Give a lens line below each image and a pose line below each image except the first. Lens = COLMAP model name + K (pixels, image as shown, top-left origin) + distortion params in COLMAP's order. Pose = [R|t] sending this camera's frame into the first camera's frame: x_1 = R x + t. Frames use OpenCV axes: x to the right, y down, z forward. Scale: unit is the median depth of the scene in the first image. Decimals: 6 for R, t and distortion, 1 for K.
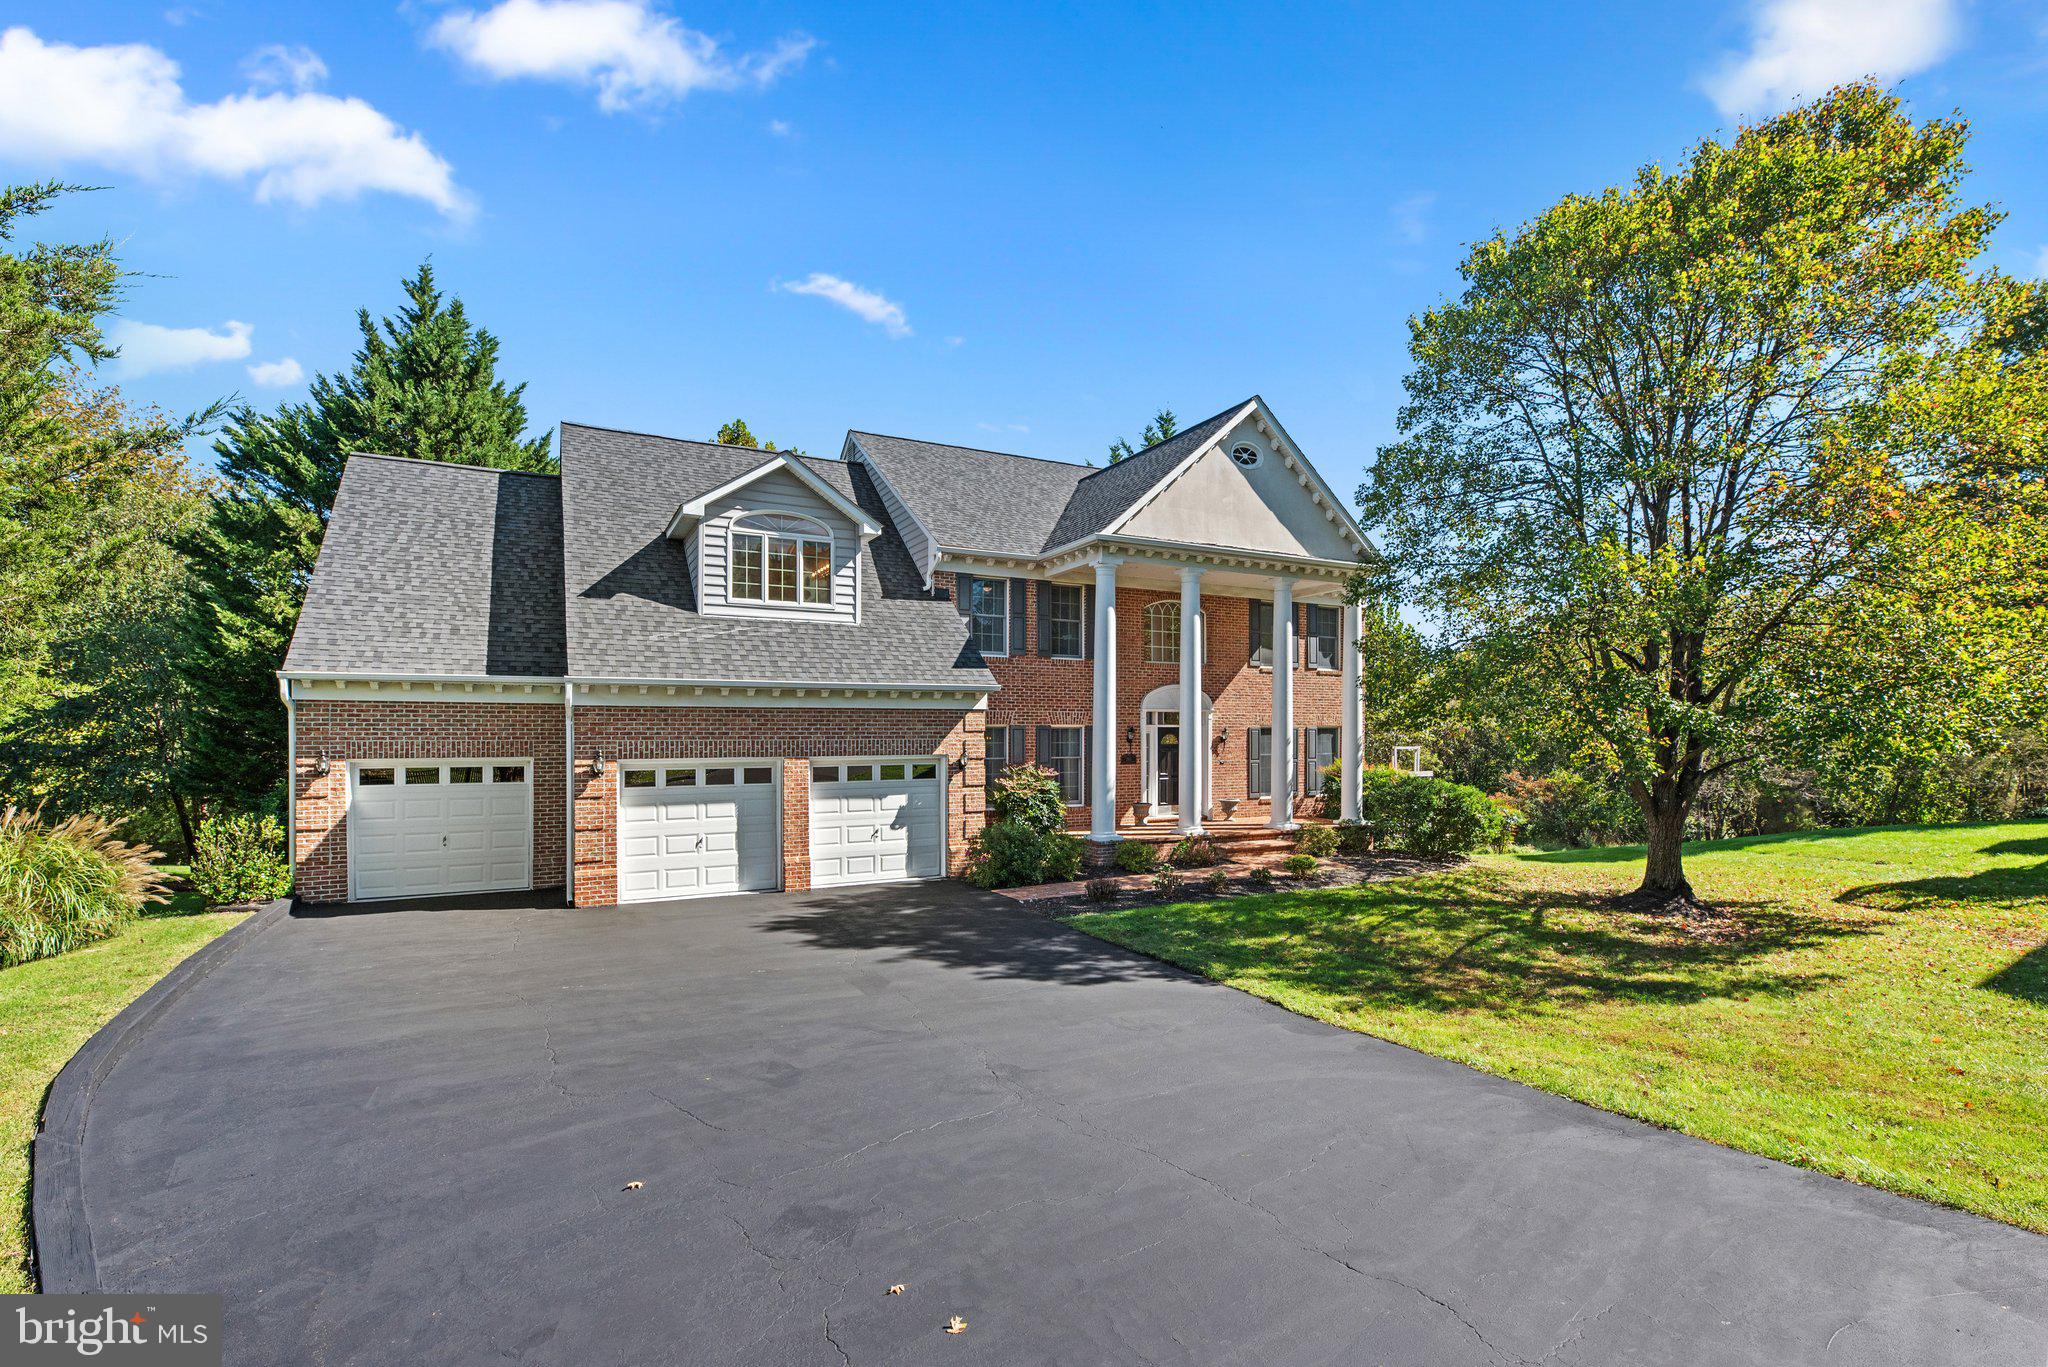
lens RADIAL K [[946.3, 0, 995.5], [0, 946.3, 725.9], [0, 0, 1]] dist [0.002033, 0.000086]
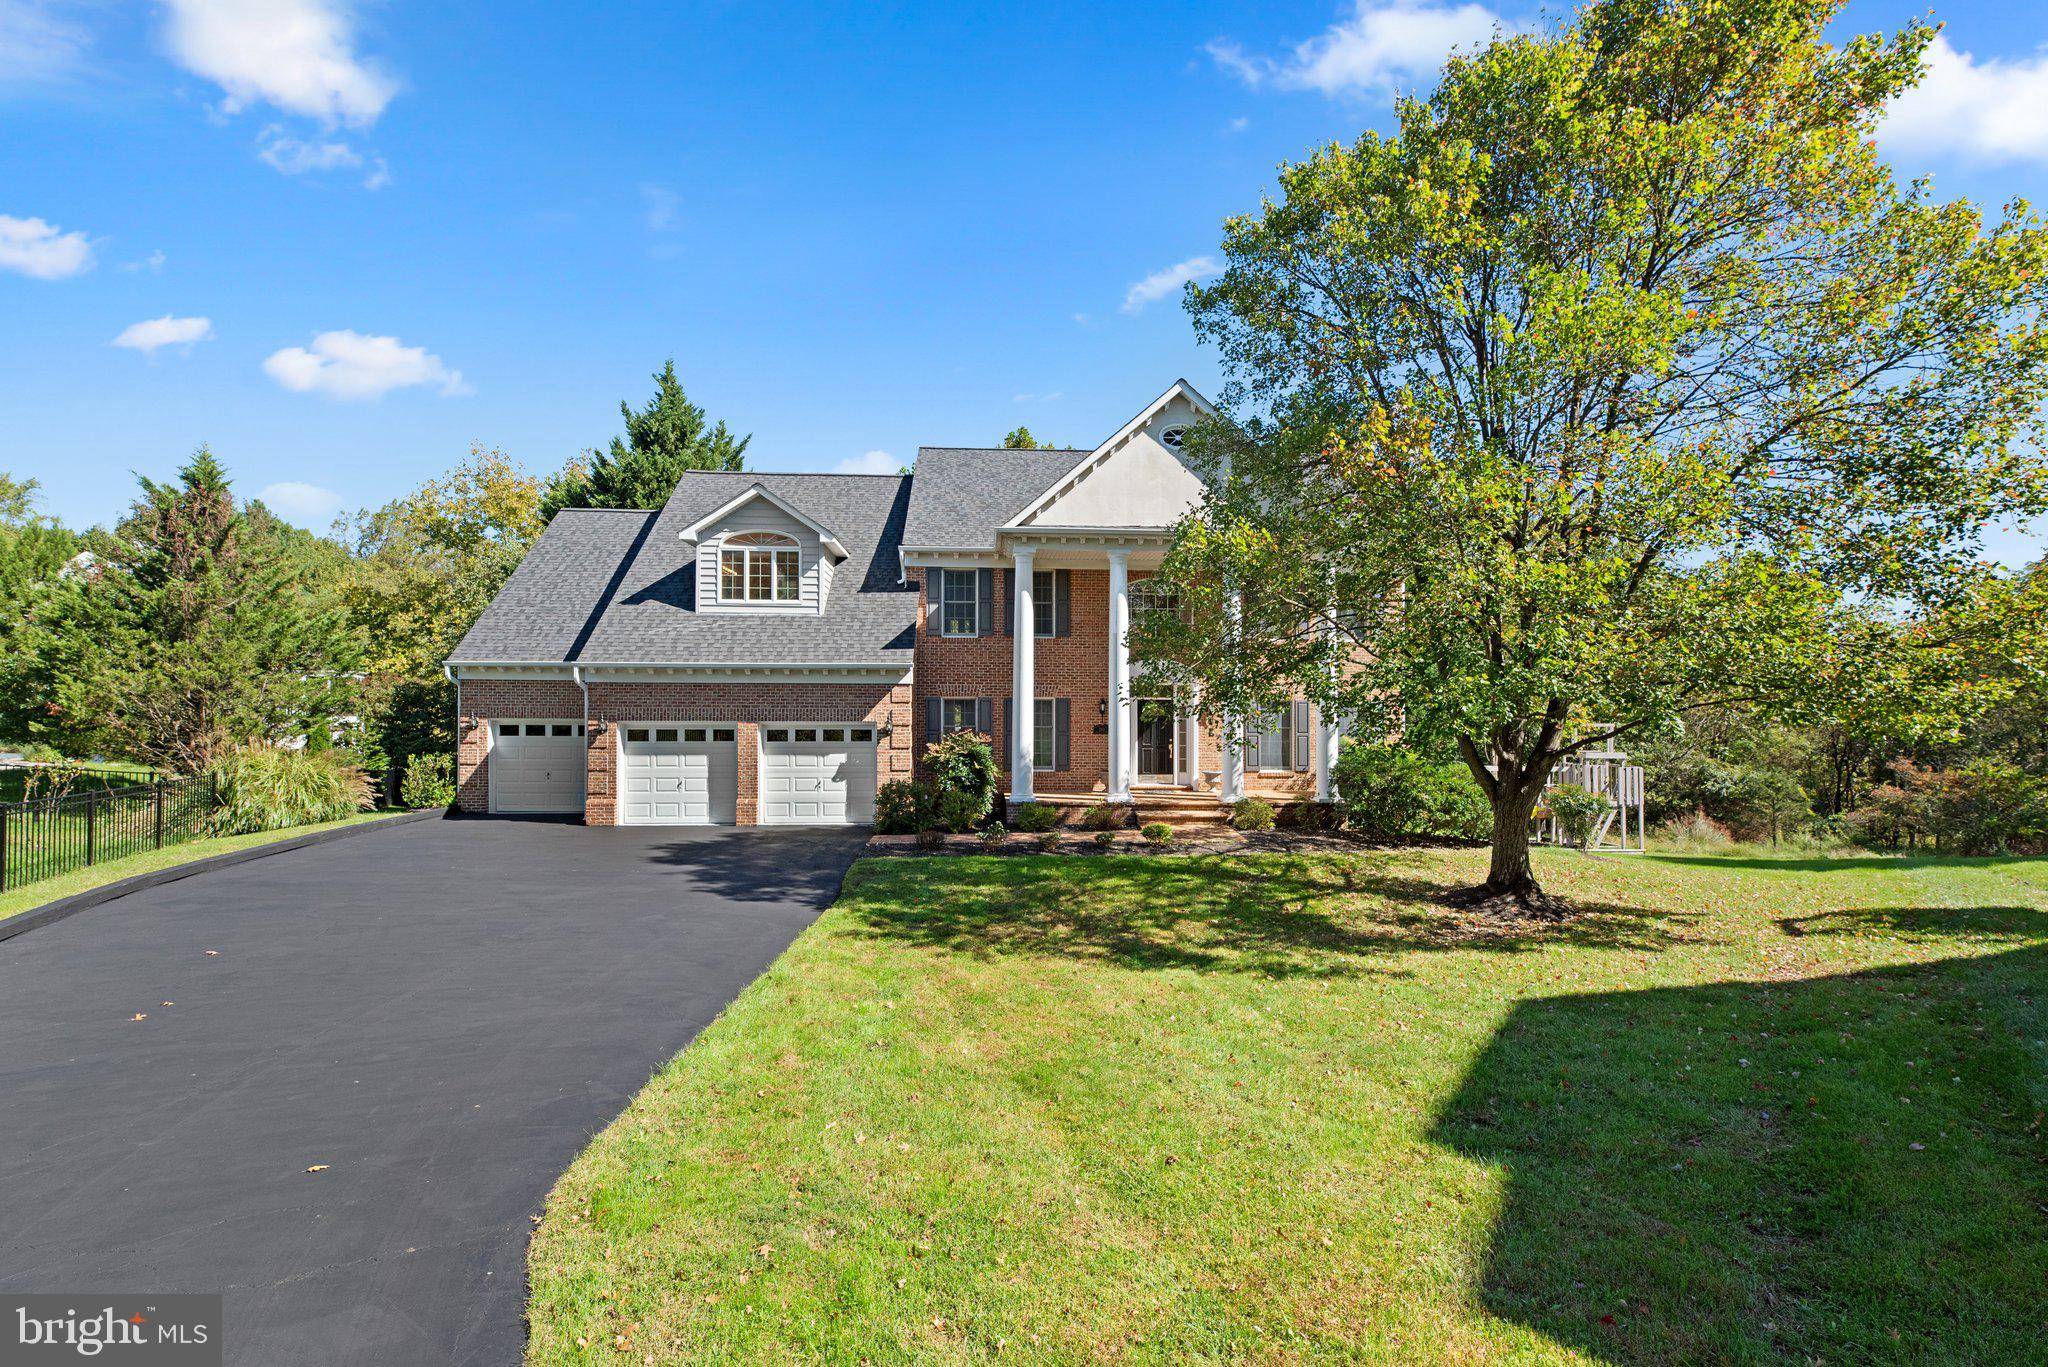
lens RADIAL K [[924.6, 0, 1030.5], [0, 924.6, 685.7], [0, 0, 1]] dist [0.002684, 0.000195]
pose [[0.905671, -0.002406, -0.423974, 0.638280], [-0.003226, 0.999916, -0.012566, -0.000905], [0.423969, 0.012748, 0.905587, 0.022715]]
